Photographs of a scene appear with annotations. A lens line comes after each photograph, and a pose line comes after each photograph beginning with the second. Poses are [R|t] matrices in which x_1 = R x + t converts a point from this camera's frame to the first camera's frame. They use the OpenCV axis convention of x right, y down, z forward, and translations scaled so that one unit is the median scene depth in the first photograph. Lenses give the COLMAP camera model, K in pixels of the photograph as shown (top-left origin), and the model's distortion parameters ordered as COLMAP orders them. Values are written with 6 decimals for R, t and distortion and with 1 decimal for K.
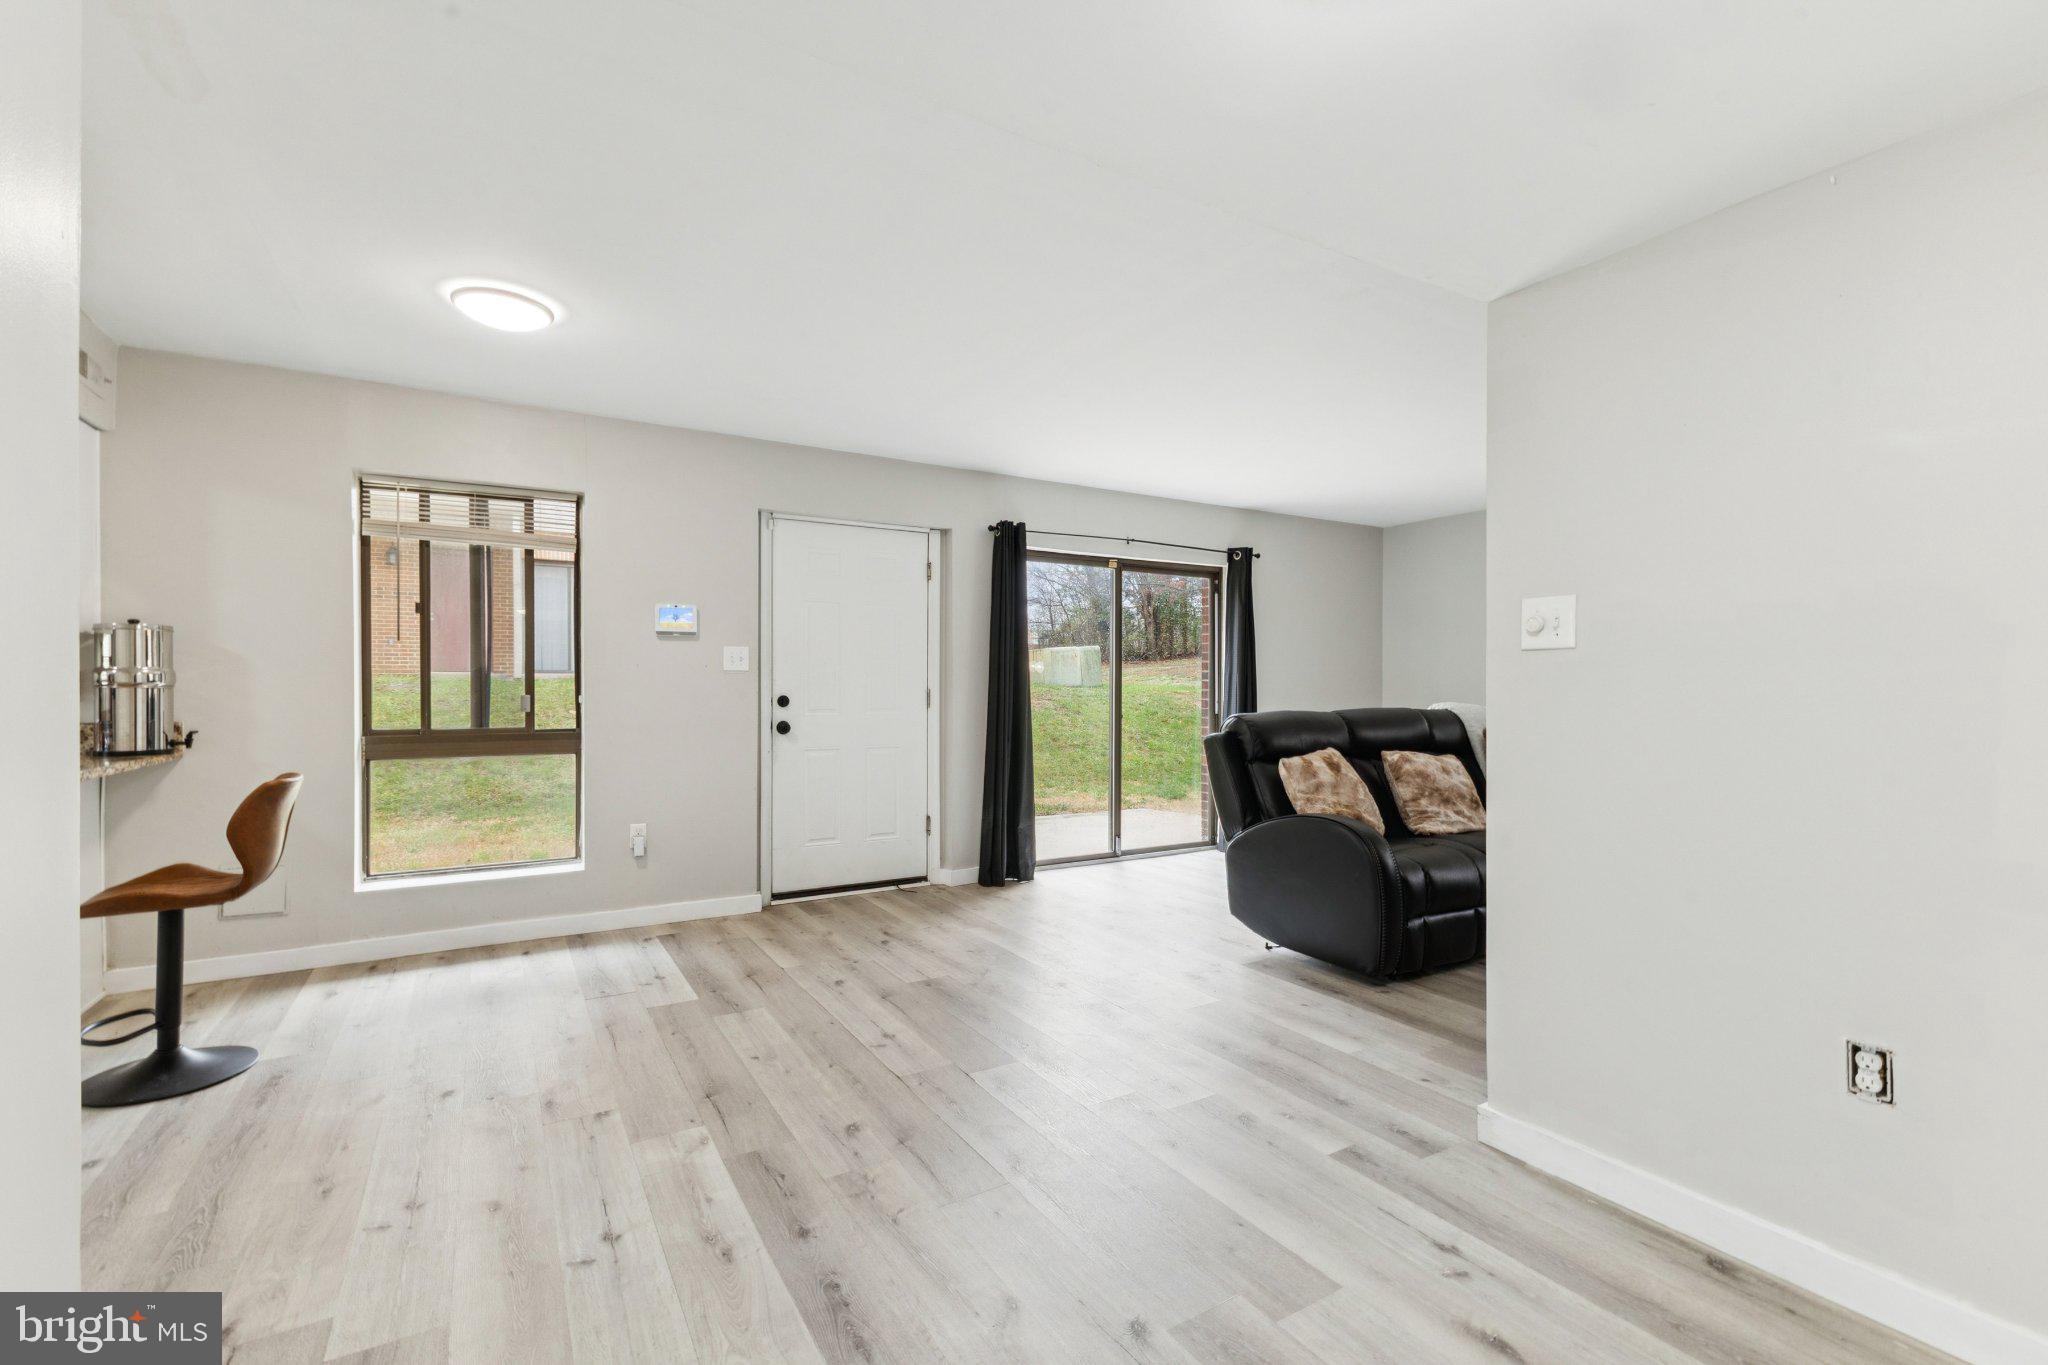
lens RADIAL K [[895.4, 0, 1026.9], [0, 895.4, 692.8], [0, 0, 1]] dist [0.012381, -0.000586]
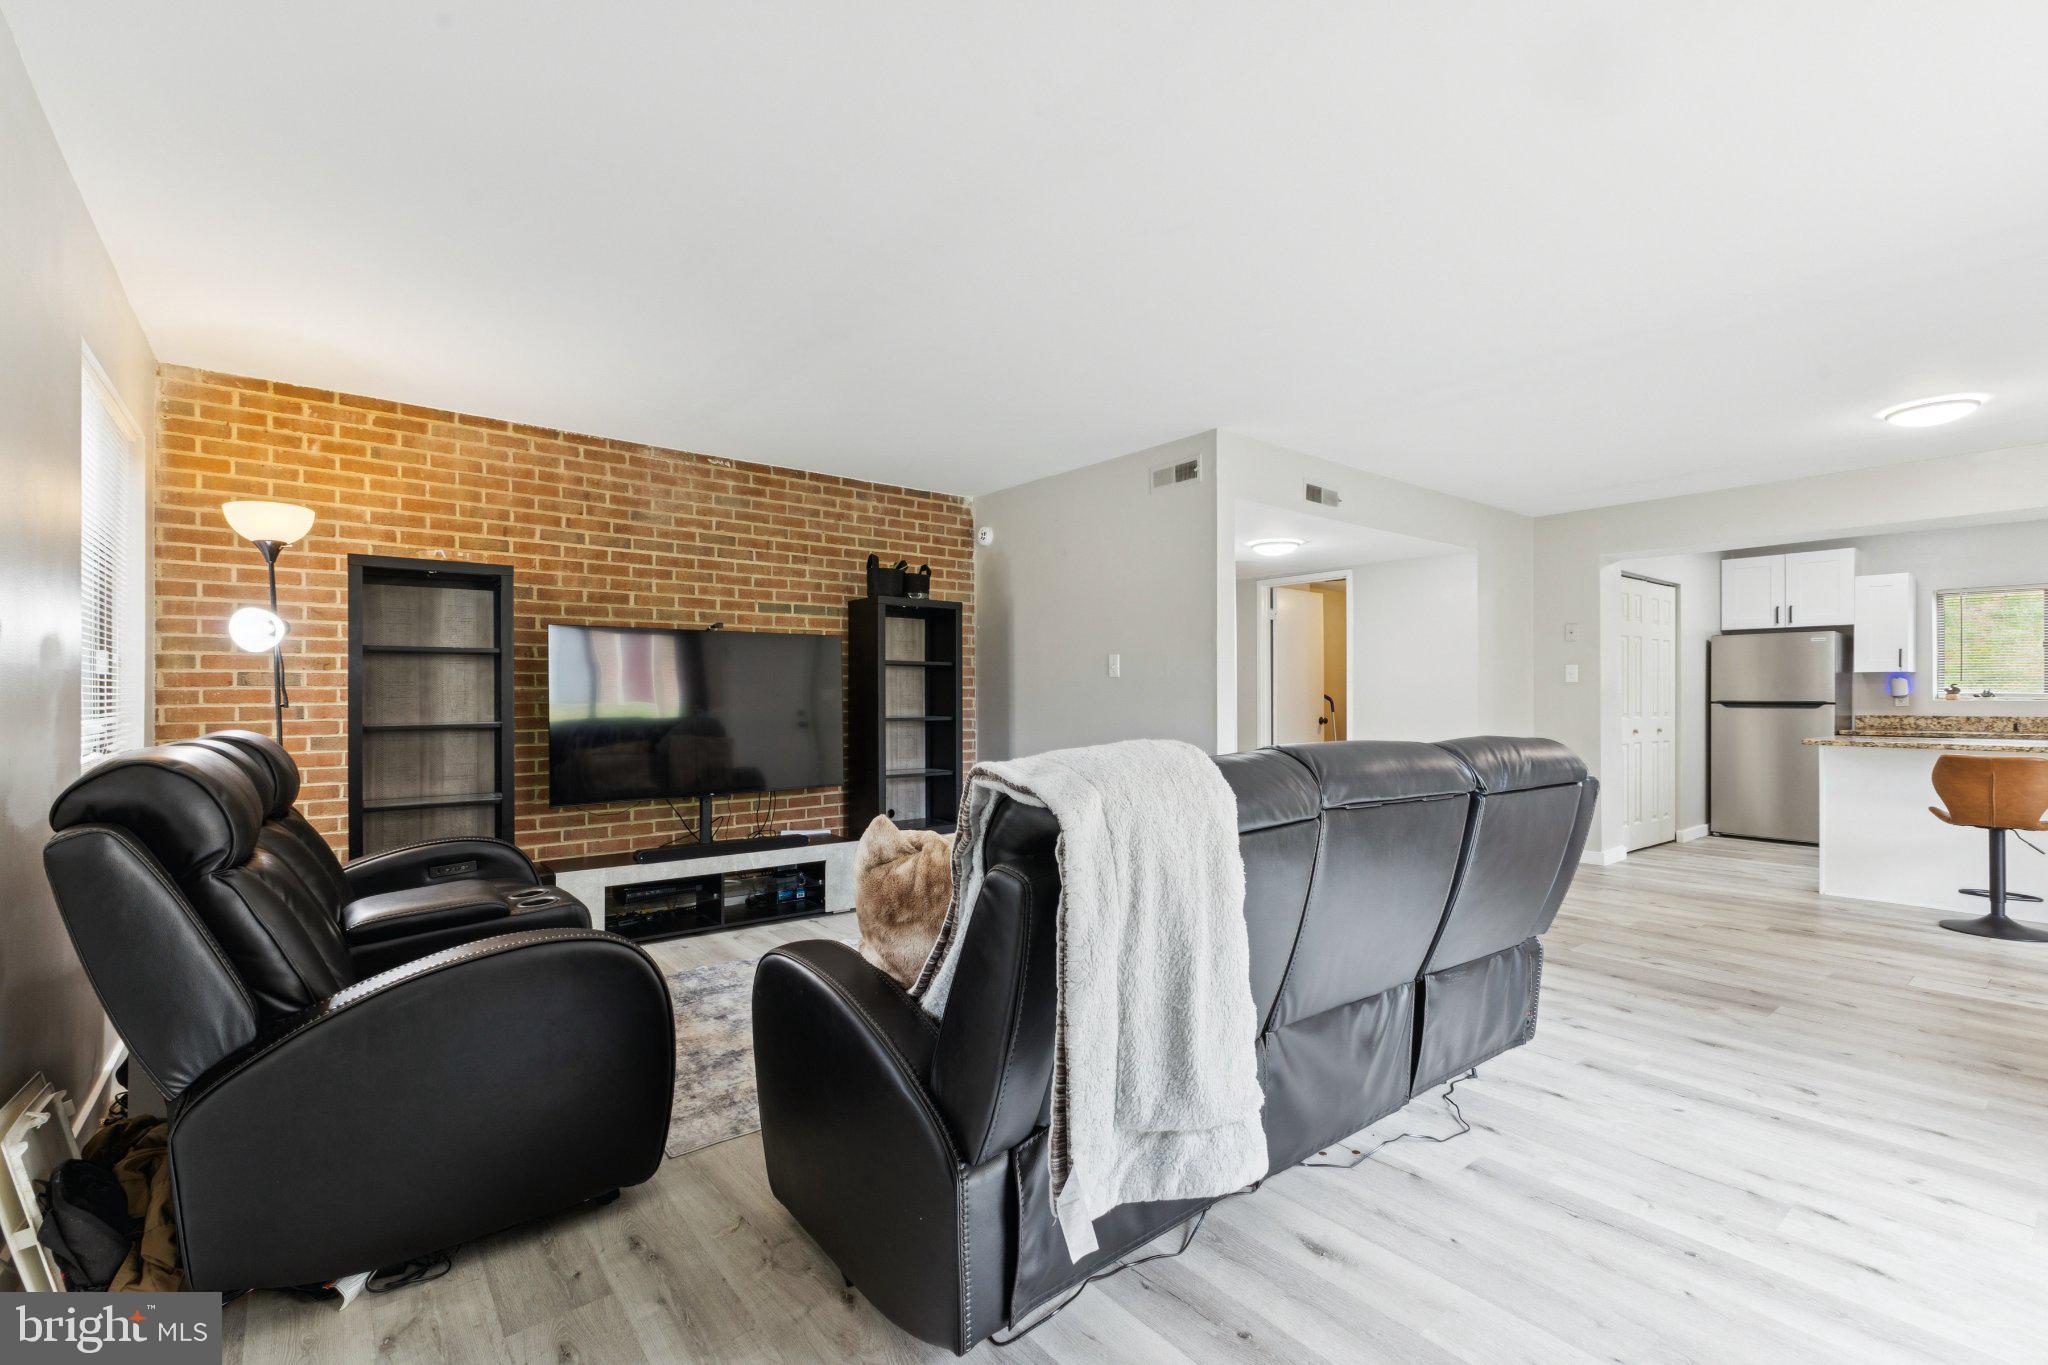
lens RADIAL K [[895.4, 0, 1028.5], [0, 895.4, 686.1], [0, 0, 1]] dist [0.012381, -0.000586]
pose [[-0.991138, -0.001010, -0.132832, 0.677581], [0.000064, 0.999967, -0.008079, -0.007826], [0.132836, -0.008016, -0.991106, 1.595435]]
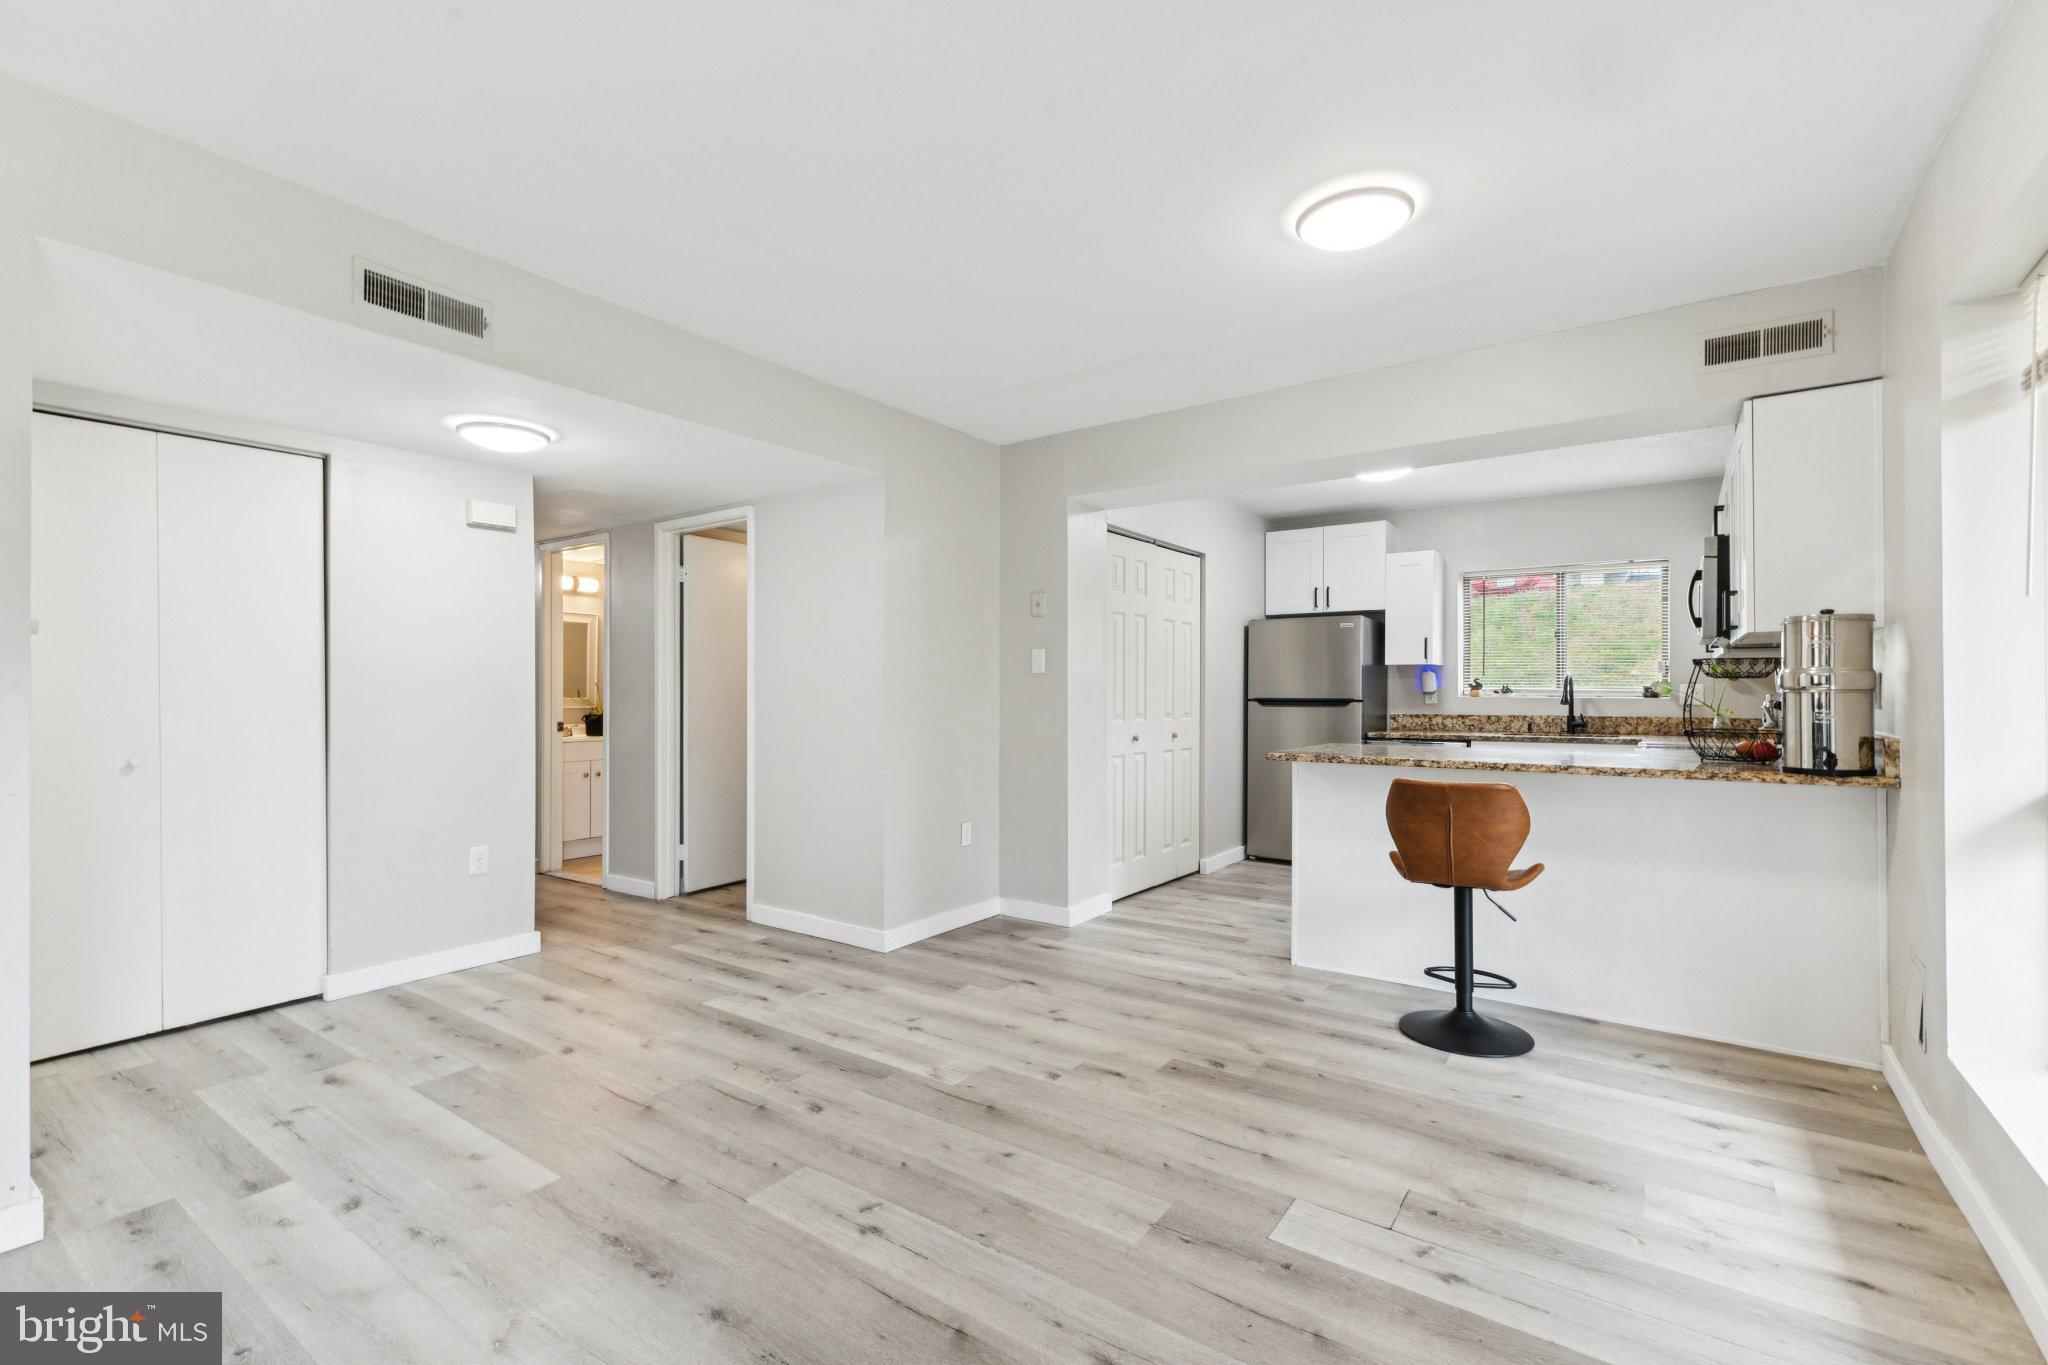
lens RADIAL K [[895.4, 0, 1033.7], [0, 895.4, 689.2], [0, 0, 1]] dist [0.012381, -0.000586]
pose [[-0.914082, -0.000364, -0.405529, 0.001259], [0.000518, 0.999998, -0.002065, -0.005090], [0.405529, -0.002097, -0.914080, 1.201816]]
